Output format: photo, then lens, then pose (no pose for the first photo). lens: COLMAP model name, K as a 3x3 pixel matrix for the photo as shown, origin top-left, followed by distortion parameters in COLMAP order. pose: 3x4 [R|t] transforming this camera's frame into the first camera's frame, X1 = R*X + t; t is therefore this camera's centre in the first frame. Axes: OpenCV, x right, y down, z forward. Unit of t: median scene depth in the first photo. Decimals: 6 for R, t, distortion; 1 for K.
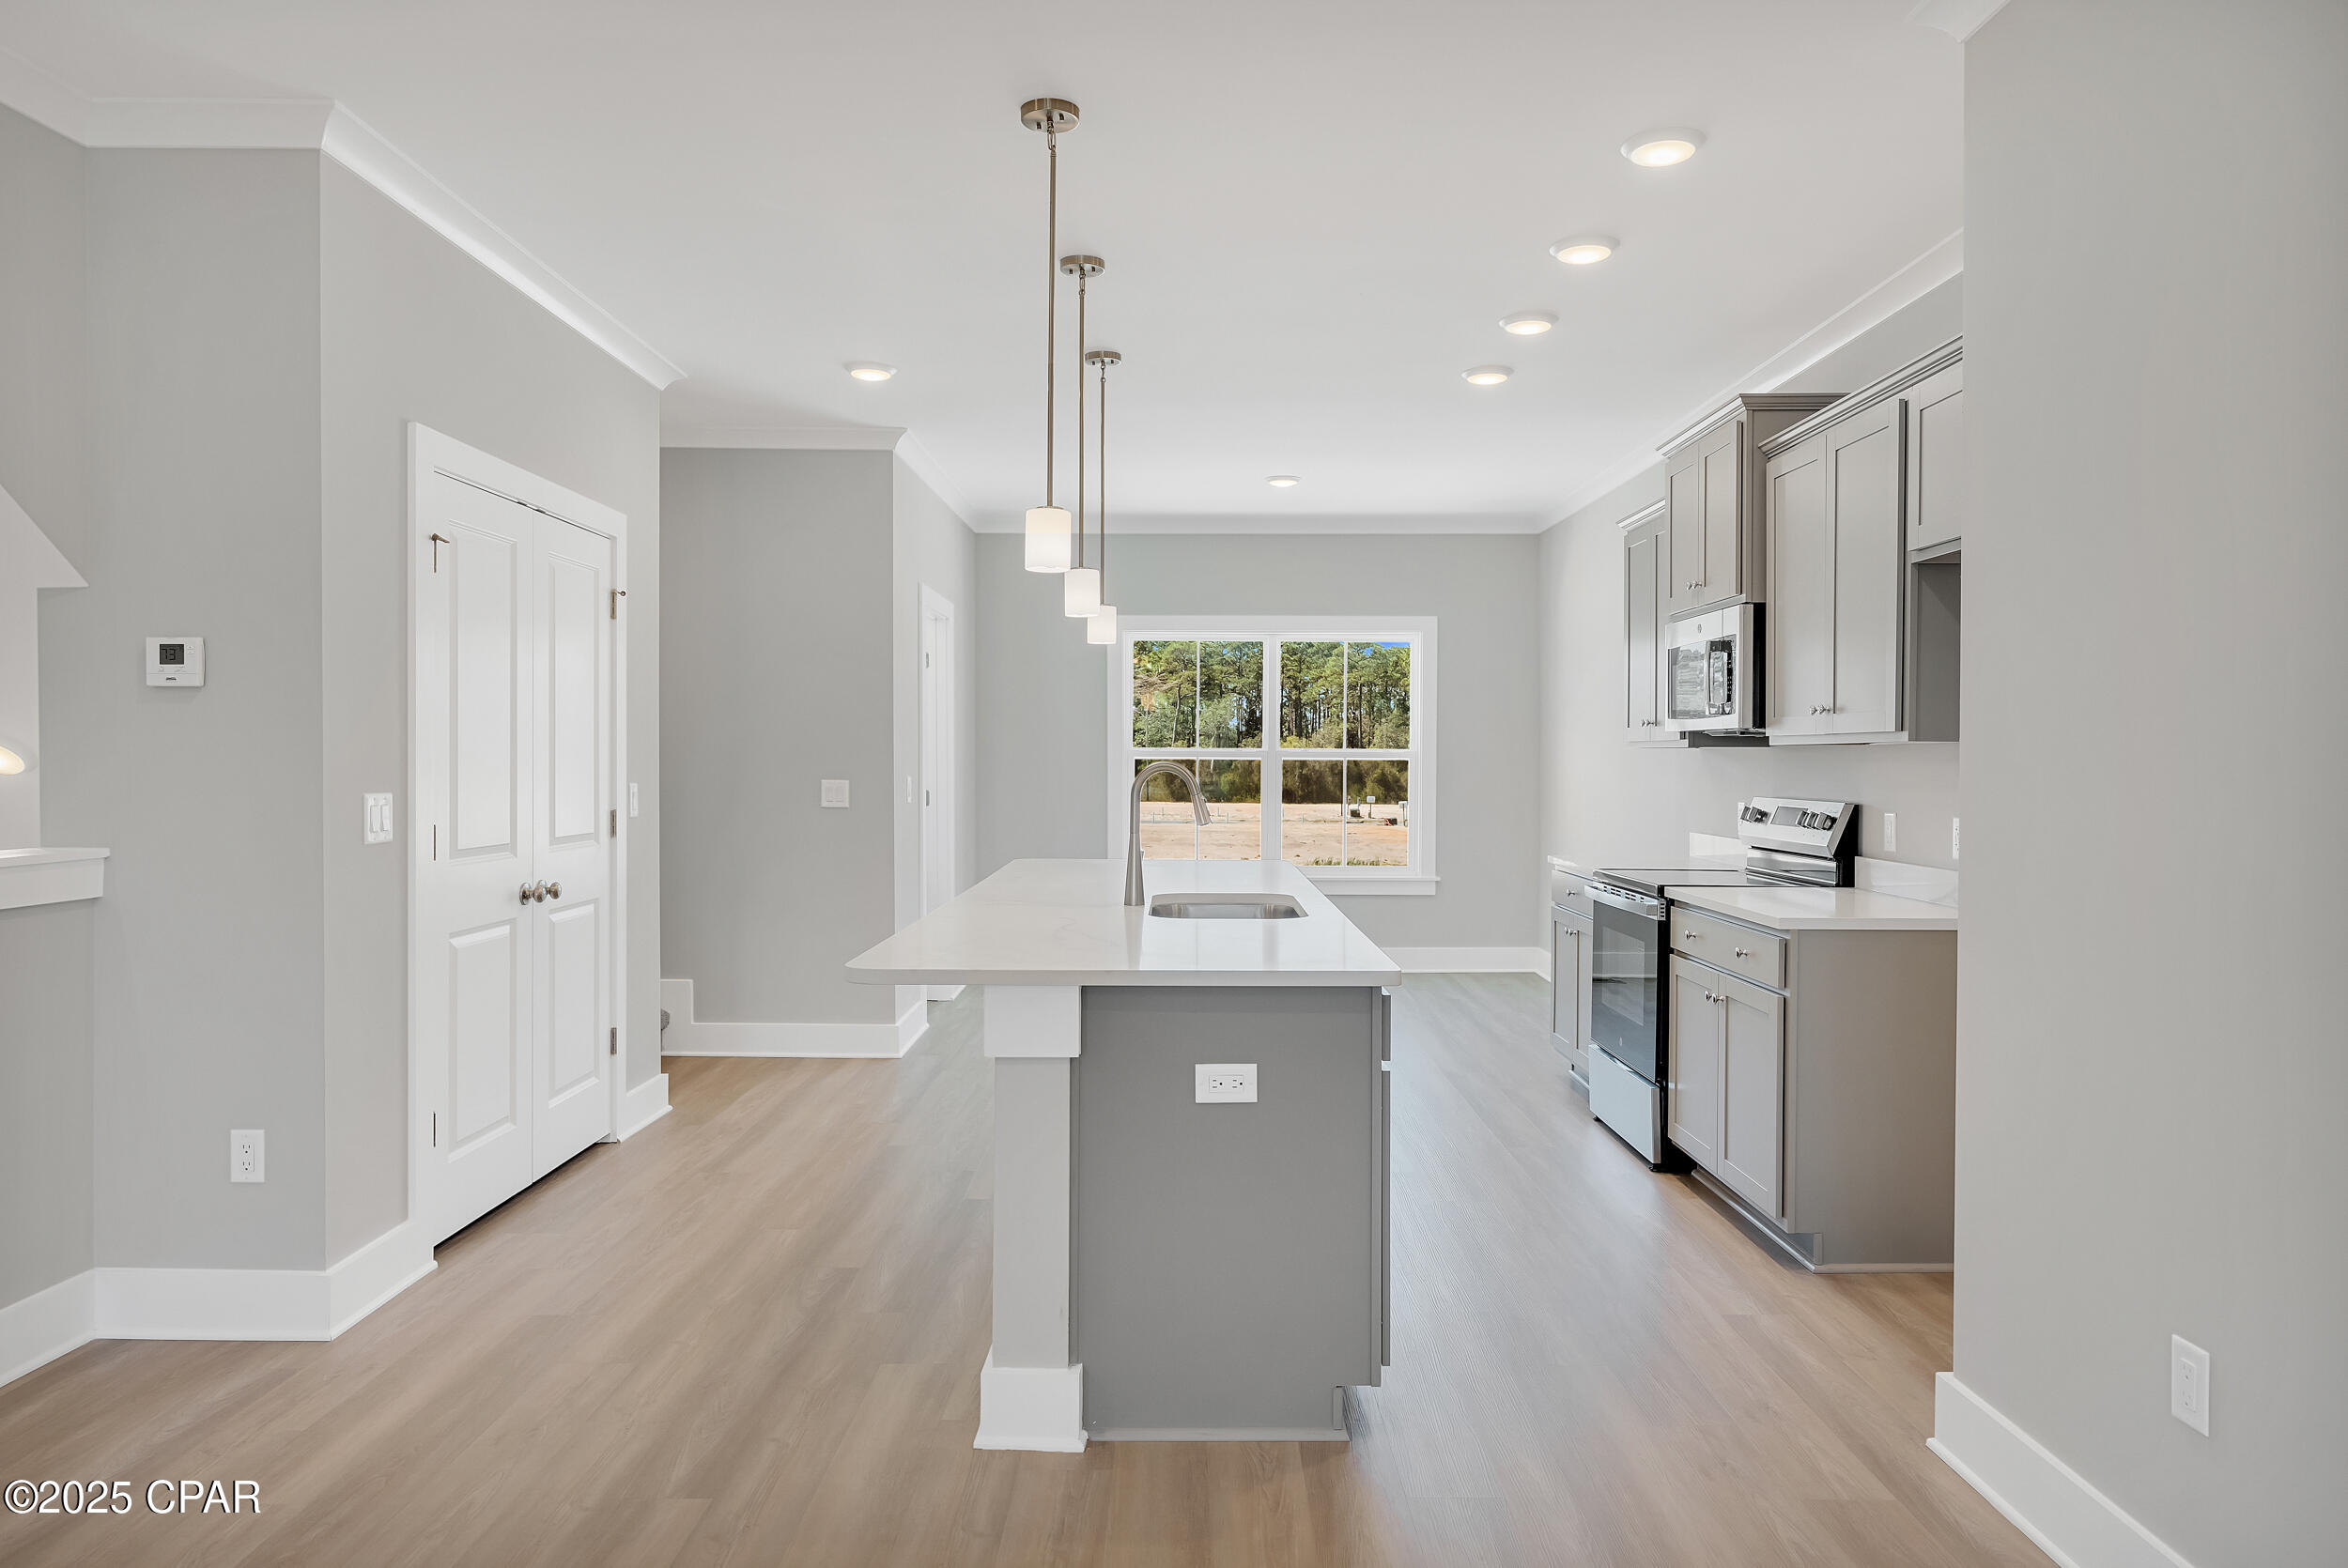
lens RADIAL K [[1495.1, 0, 1188.1], [0, 1495.1, 780.1], [0, 0, 1]] dist [0.000132, -0.000296]
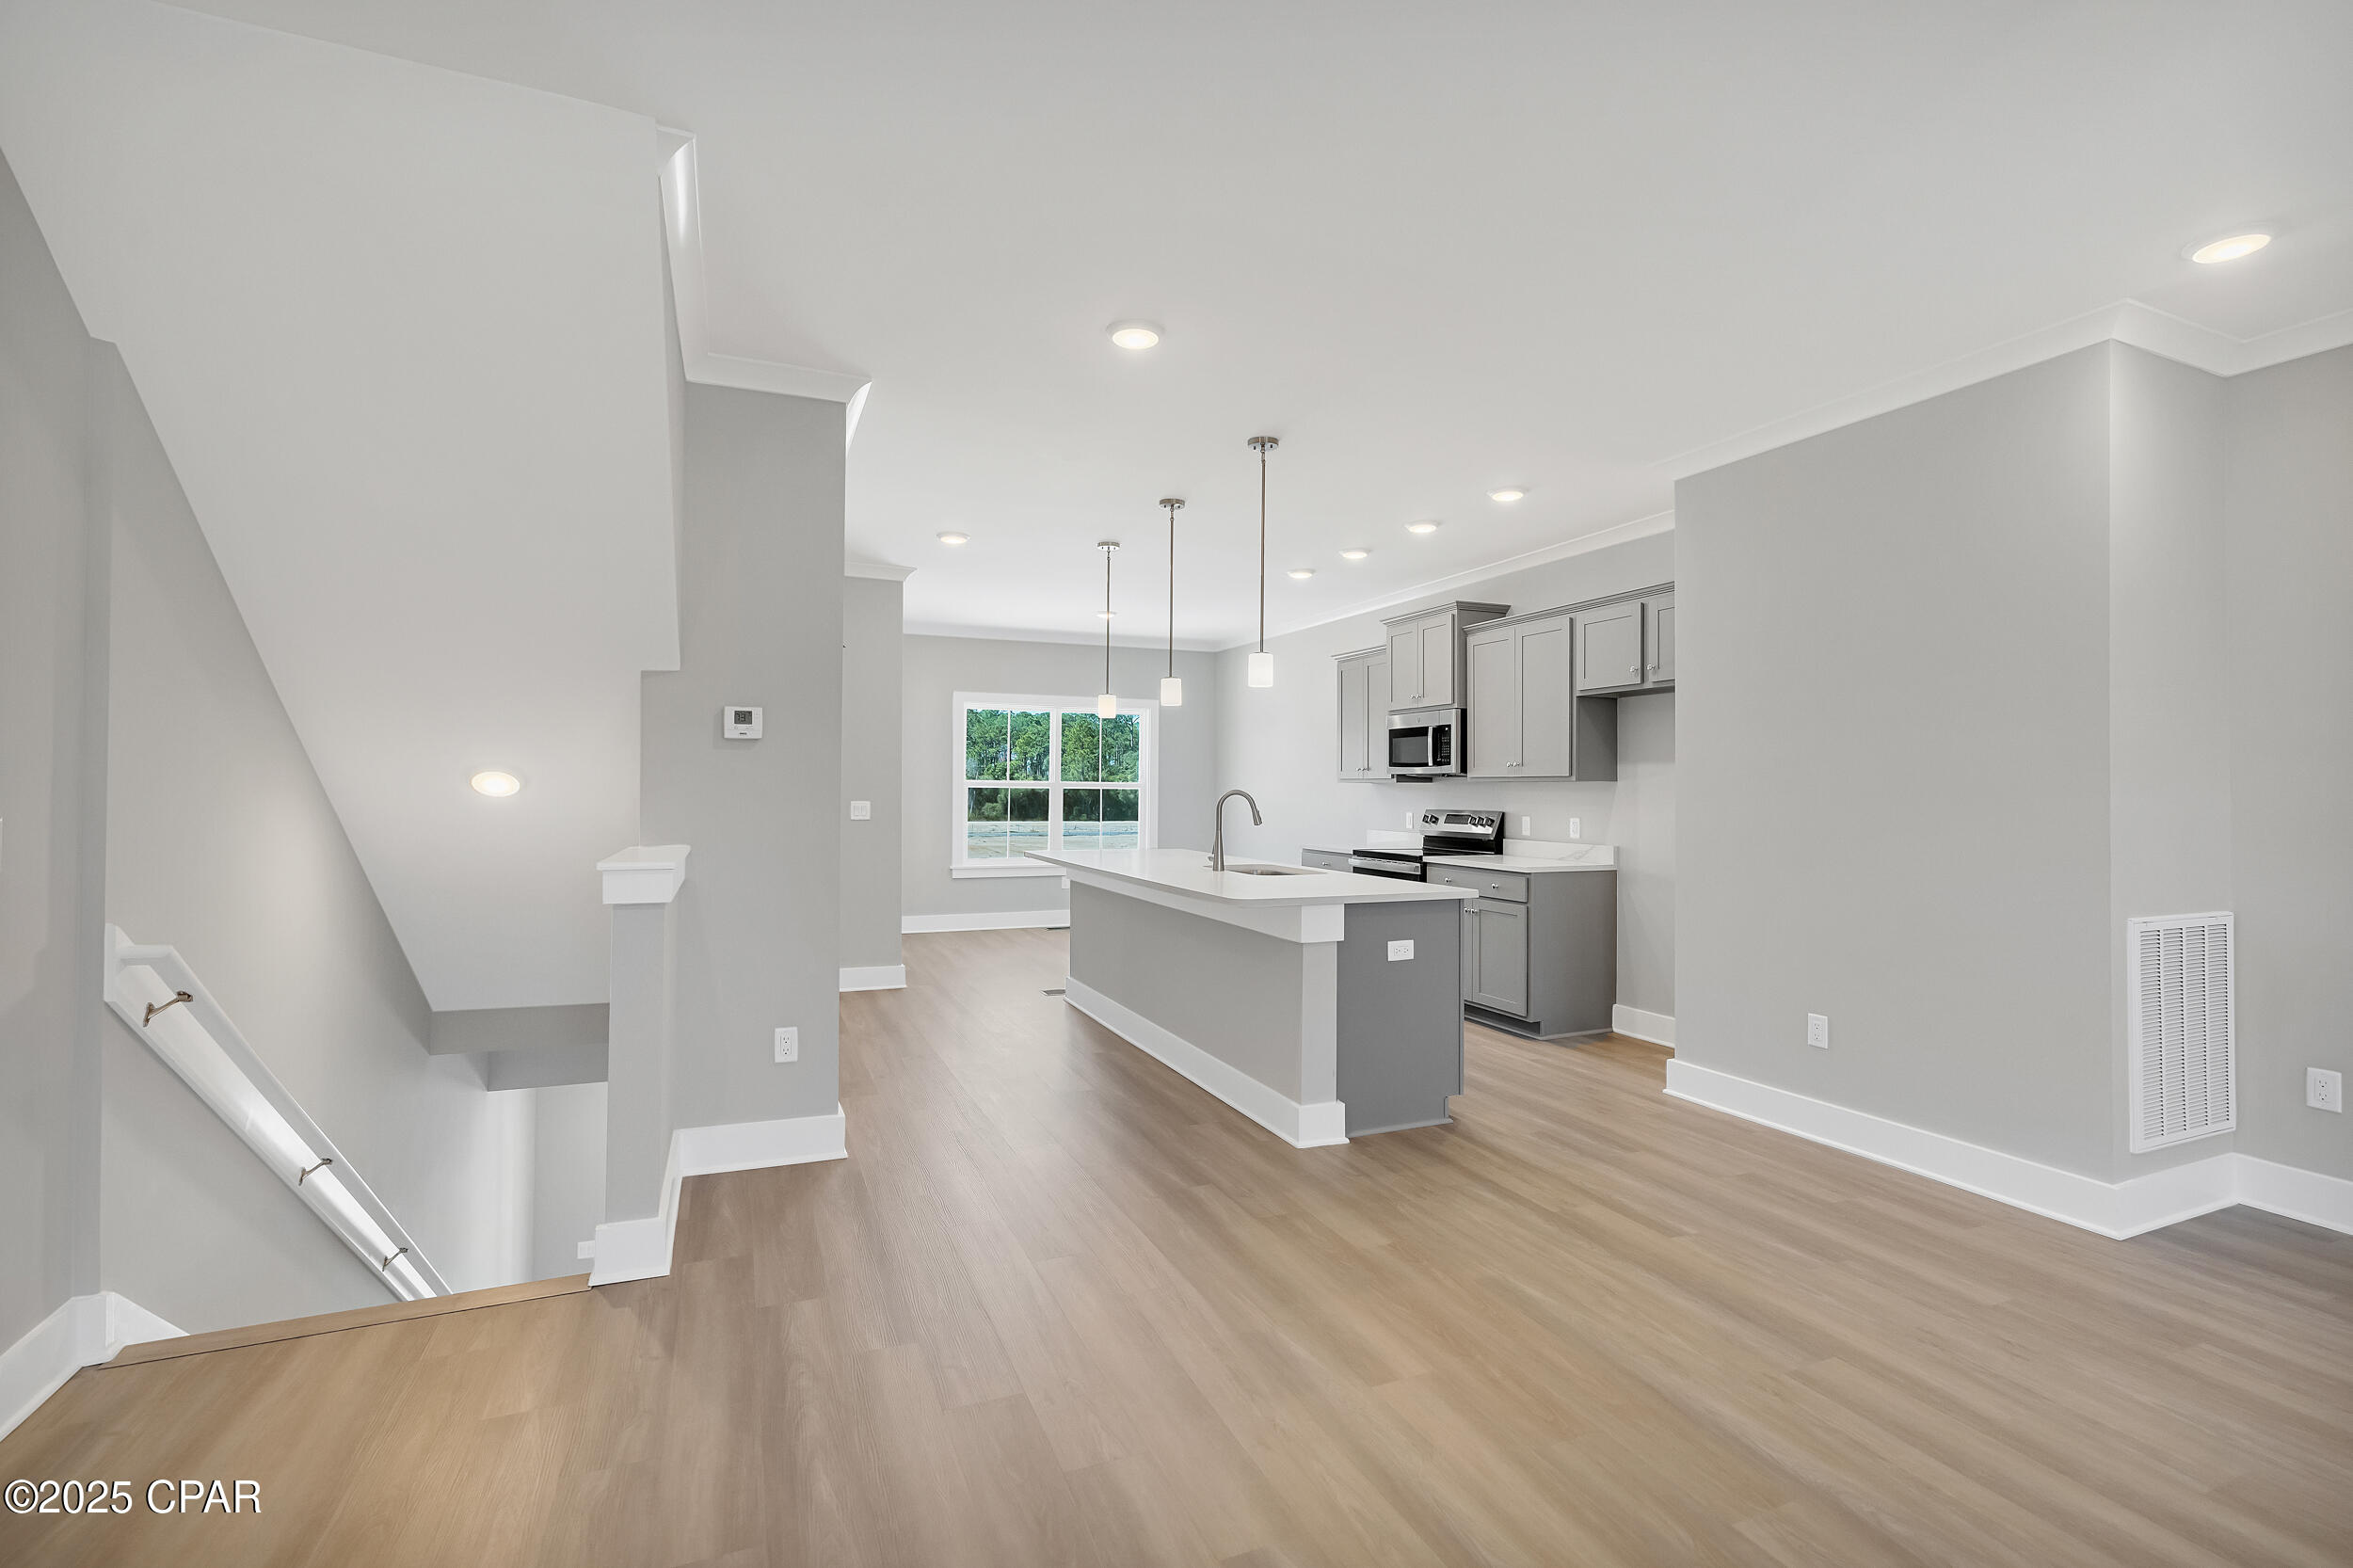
lens RADIAL K [[1065.3, 0, 1191.1], [0, 1065.3, 779.9], [0, 0, 1]] dist [-0.007544, 0.002592]
pose [[0.918236, 0.006504, 0.395980, -0.536692], [0.002171, 0.999767, -0.021455, 0.002936], [-0.396027, 0.020560, 0.918009, -0.136860]]
